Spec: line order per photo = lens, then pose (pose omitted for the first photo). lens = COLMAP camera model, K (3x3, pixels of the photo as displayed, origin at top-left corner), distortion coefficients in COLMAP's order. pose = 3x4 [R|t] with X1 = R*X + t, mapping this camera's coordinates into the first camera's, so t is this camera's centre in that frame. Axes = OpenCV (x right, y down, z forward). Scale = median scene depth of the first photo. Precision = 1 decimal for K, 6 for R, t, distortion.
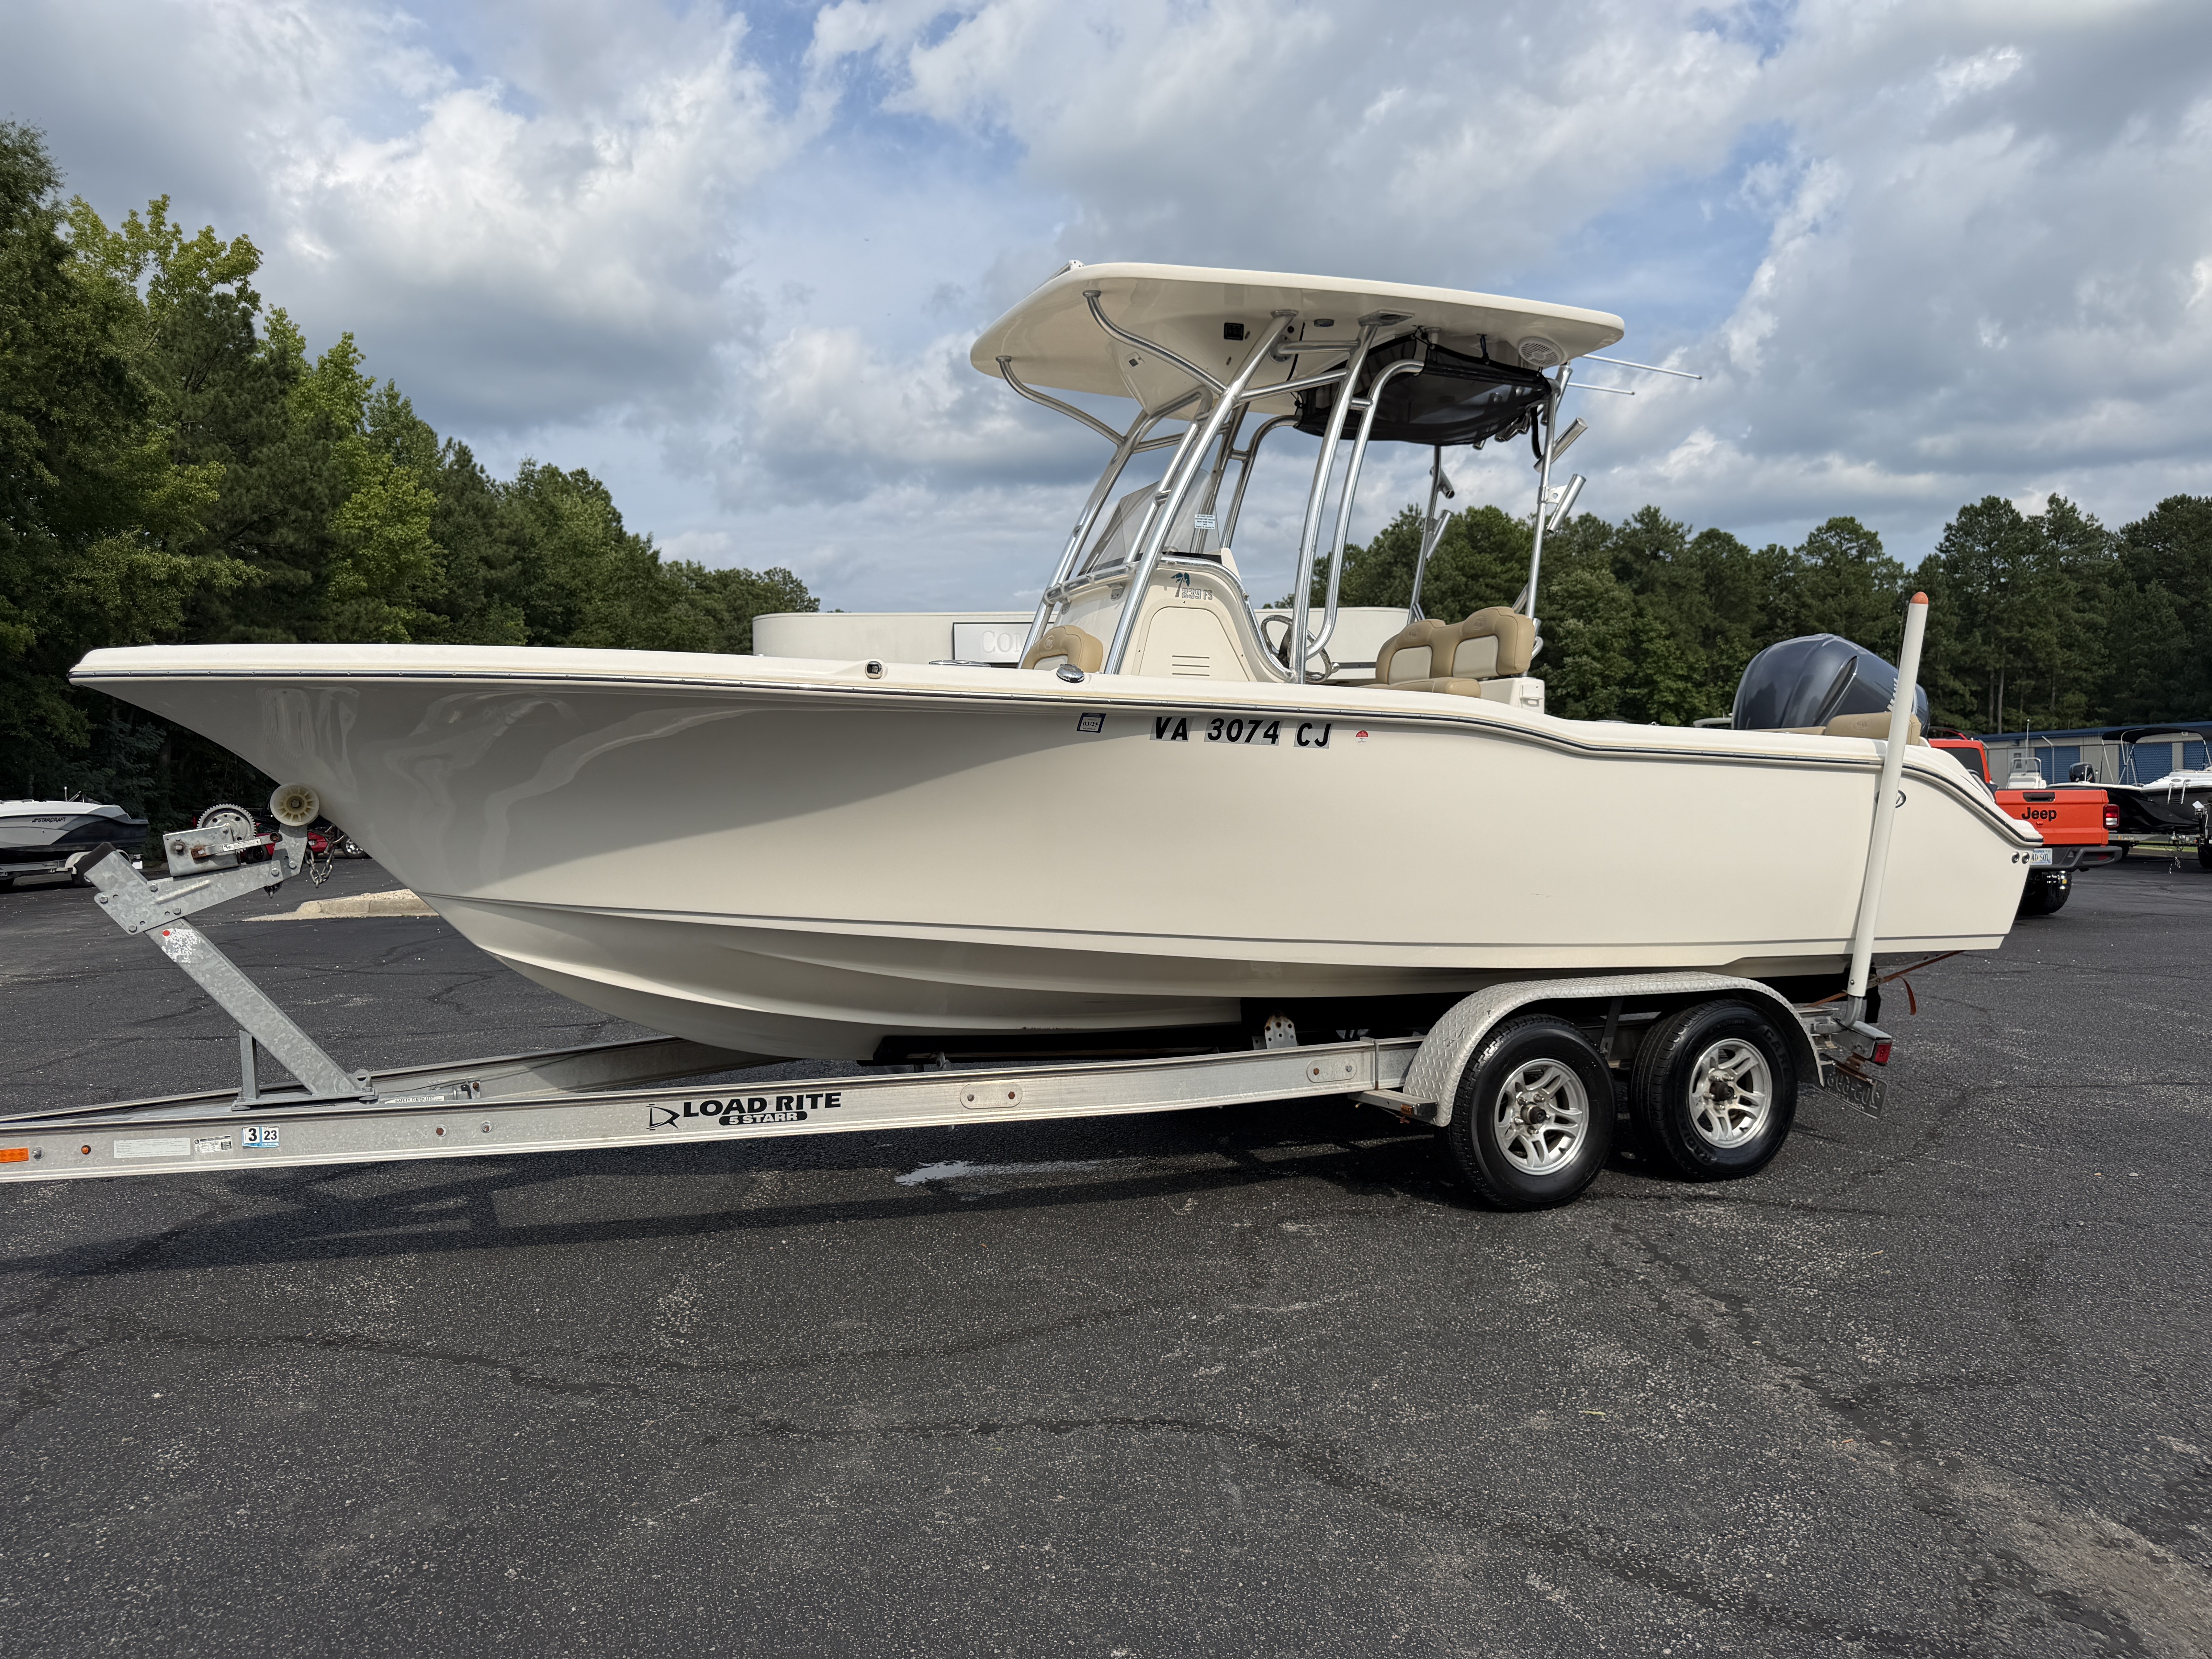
lens RADIAL K [[1570.3, 0, 1127.4], [0, 1570.3, 830.0], [0, 0, 1]] dist [0.035803, -0.046005]
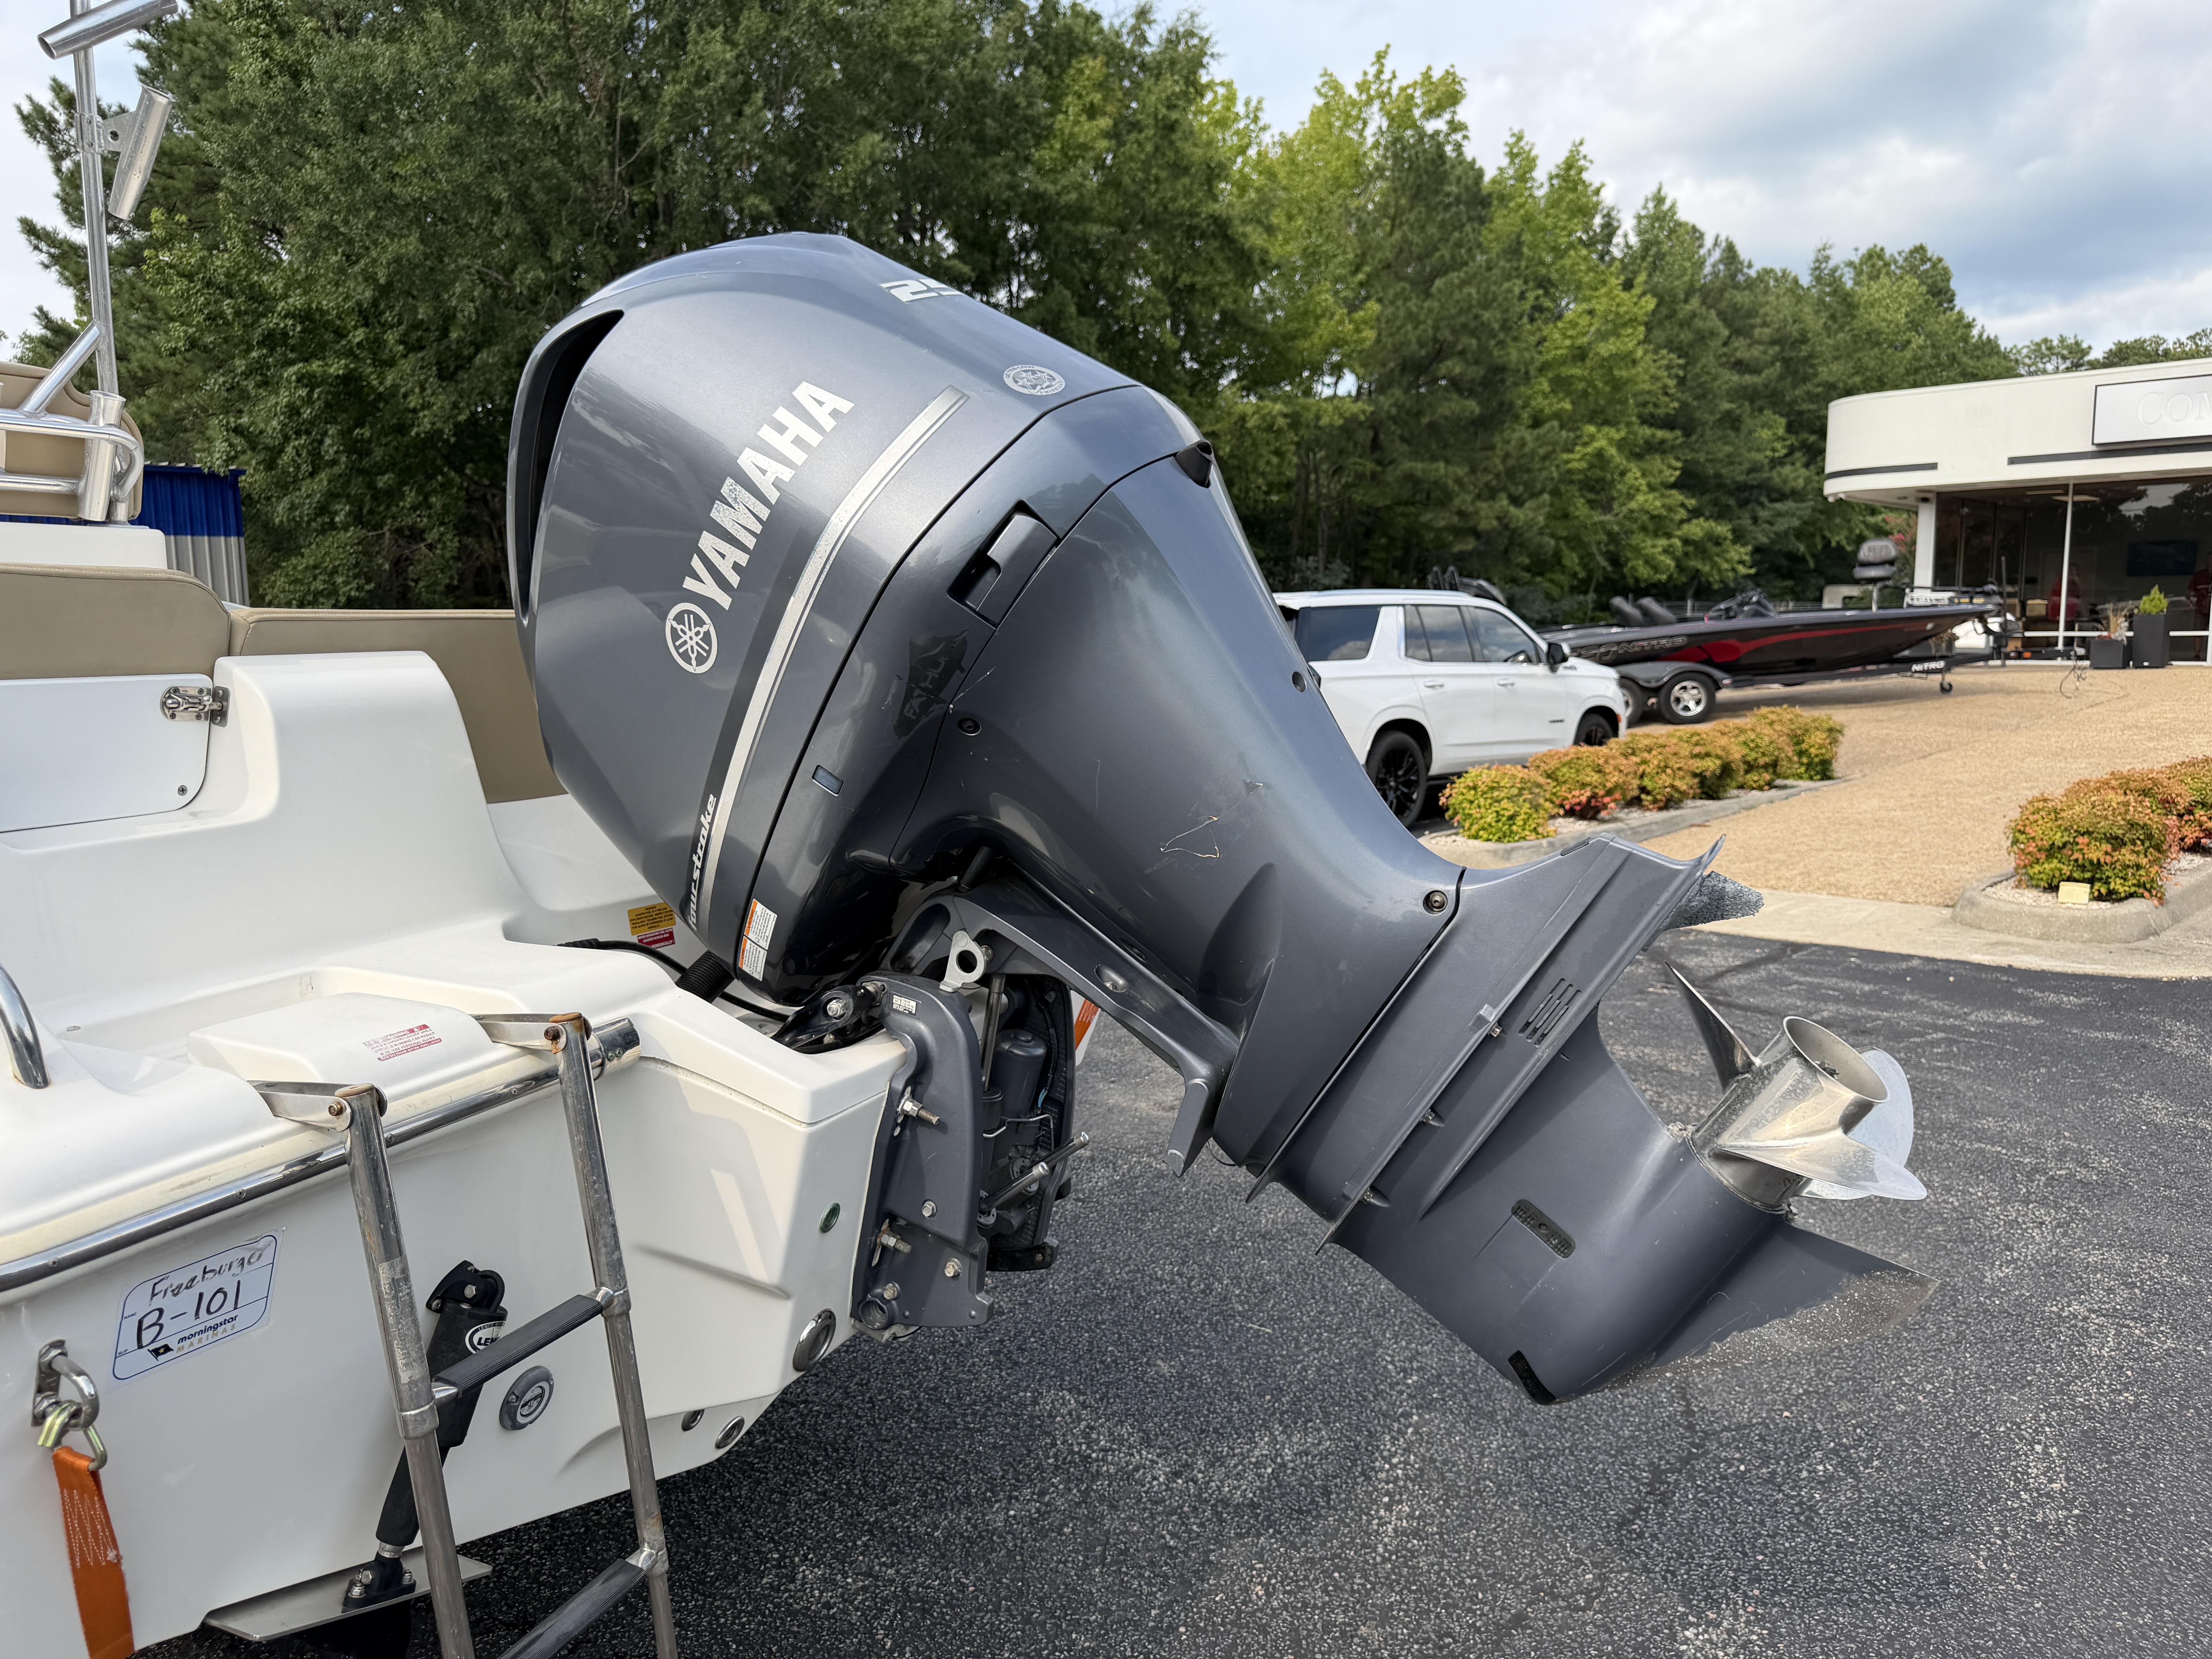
lens RADIAL K [[1570.3, 0, 1119.8], [0, 1570.3, 845.5], [0, 0, 1]] dist [0.035803, -0.046005]
pose [[0.663228, 0.111971, -0.739994, 0.940254], [-0.019622, 0.991007, 0.132366, -0.080905], [0.748160, -0.073269, 0.659461, 1.179368]]
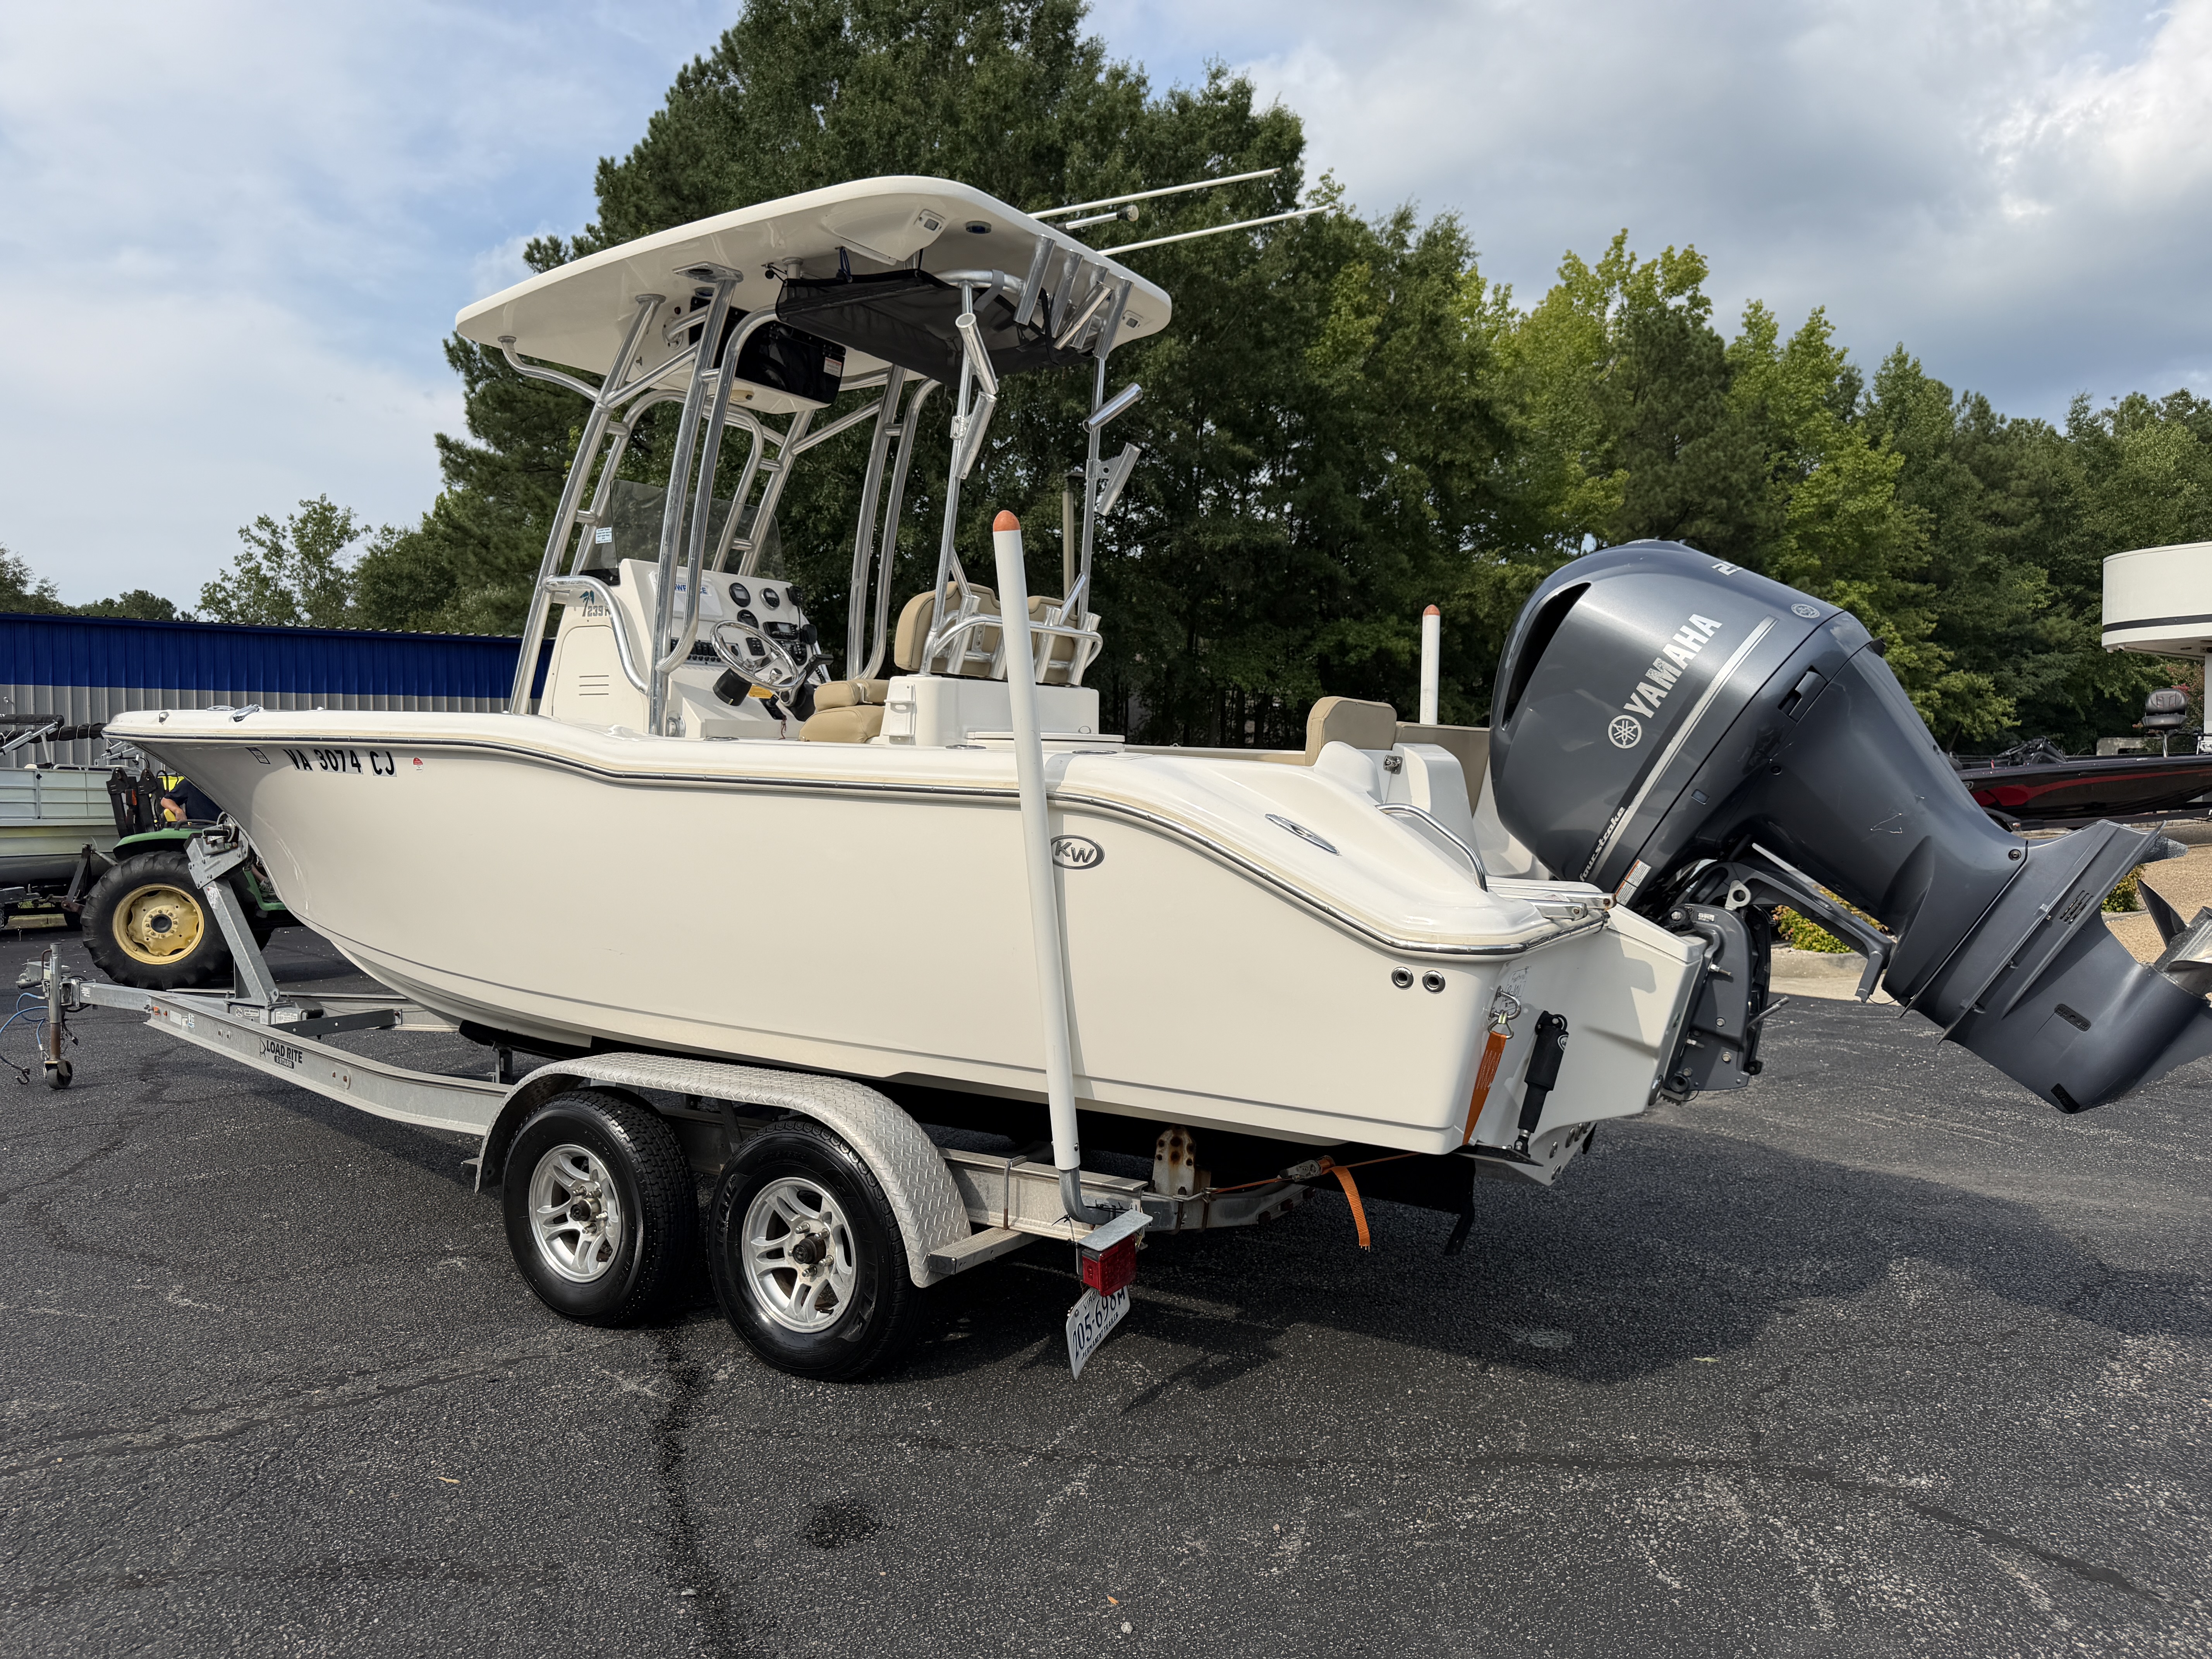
lens RADIAL K [[1570.3, 0, 1103.5], [0, 1570.3, 843.9], [0, 0, 1]] dist [0.035803, -0.046005]
pose [[0.549893, 0.041166, -0.834220, 1.091122], [-0.020071, 0.999148, 0.036074, -0.049288], [0.834994, -0.003093, 0.550251, 0.752394]]
